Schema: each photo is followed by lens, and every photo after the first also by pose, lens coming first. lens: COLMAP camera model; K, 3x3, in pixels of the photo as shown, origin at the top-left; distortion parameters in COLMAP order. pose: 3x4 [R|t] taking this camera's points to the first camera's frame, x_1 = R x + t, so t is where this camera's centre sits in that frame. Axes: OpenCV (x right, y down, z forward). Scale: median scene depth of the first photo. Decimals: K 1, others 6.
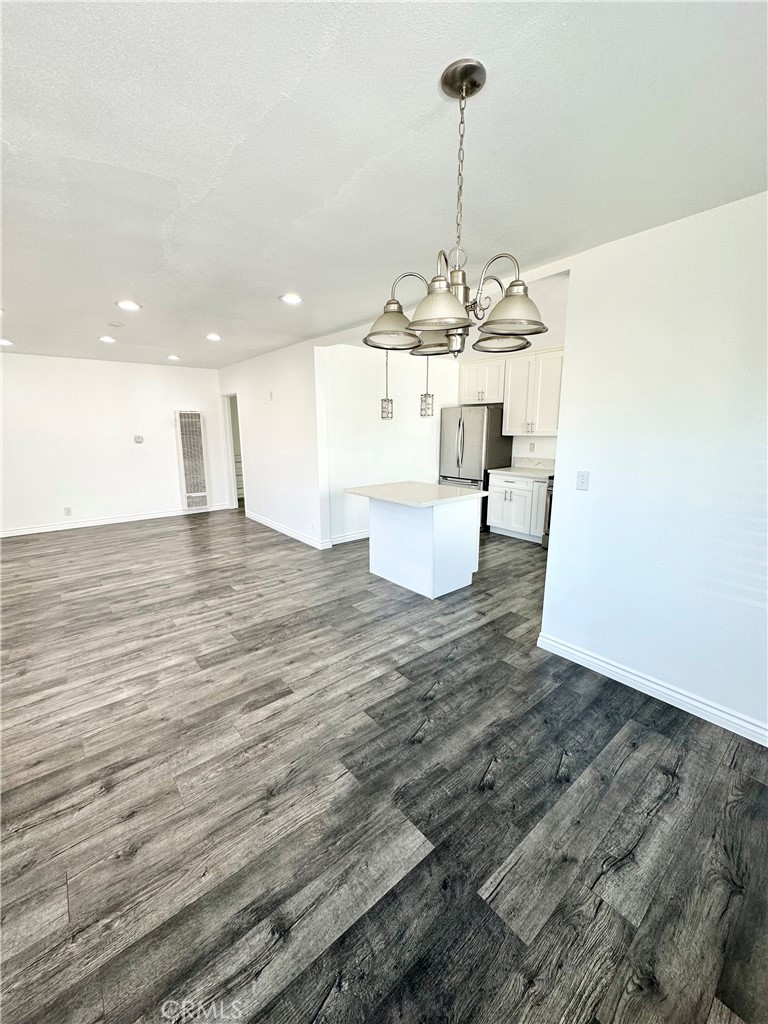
lens RADIAL K [[410.6, 0, 397.2], [0, 410.6, 523.3], [0, 0, 1]] dist [-0.007503, 0.002085]
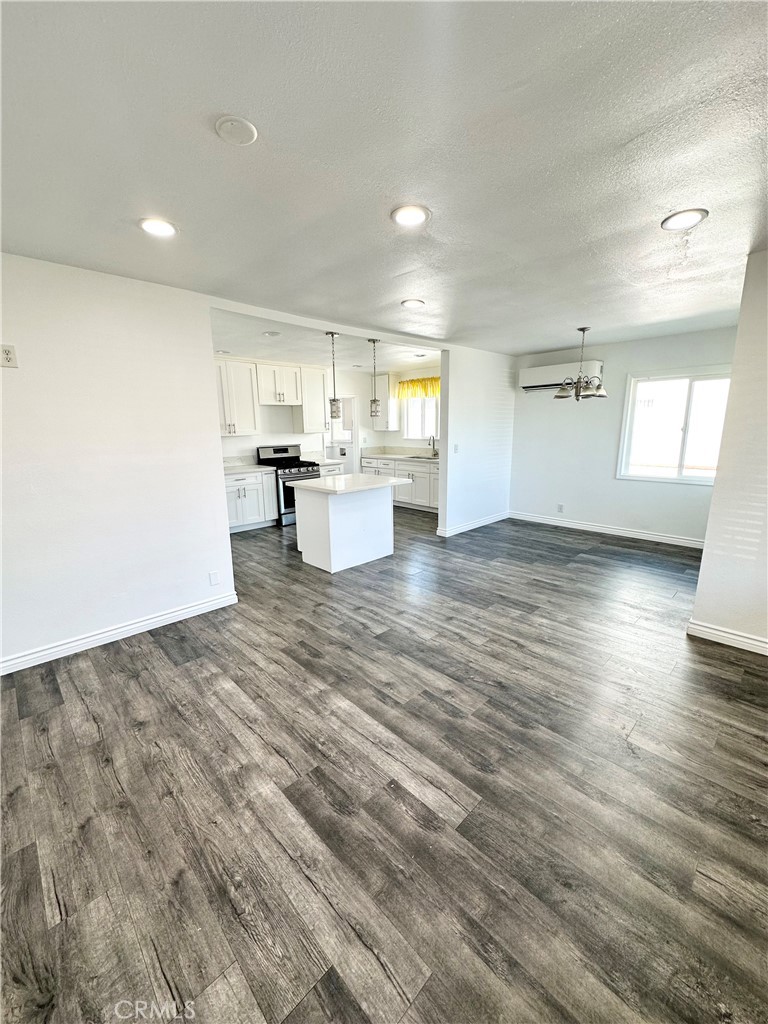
lens RADIAL K [[410.6, 0, 380.5], [0, 410.6, 504.6], [0, 0, 1]] dist [-0.007503, 0.002085]
pose [[-0.062270, -0.186503, 0.980479, -1.151569], [0.245030, 0.949463, 0.196165, -0.229947], [-0.967514, 0.252462, -0.013425, 0.990096]]
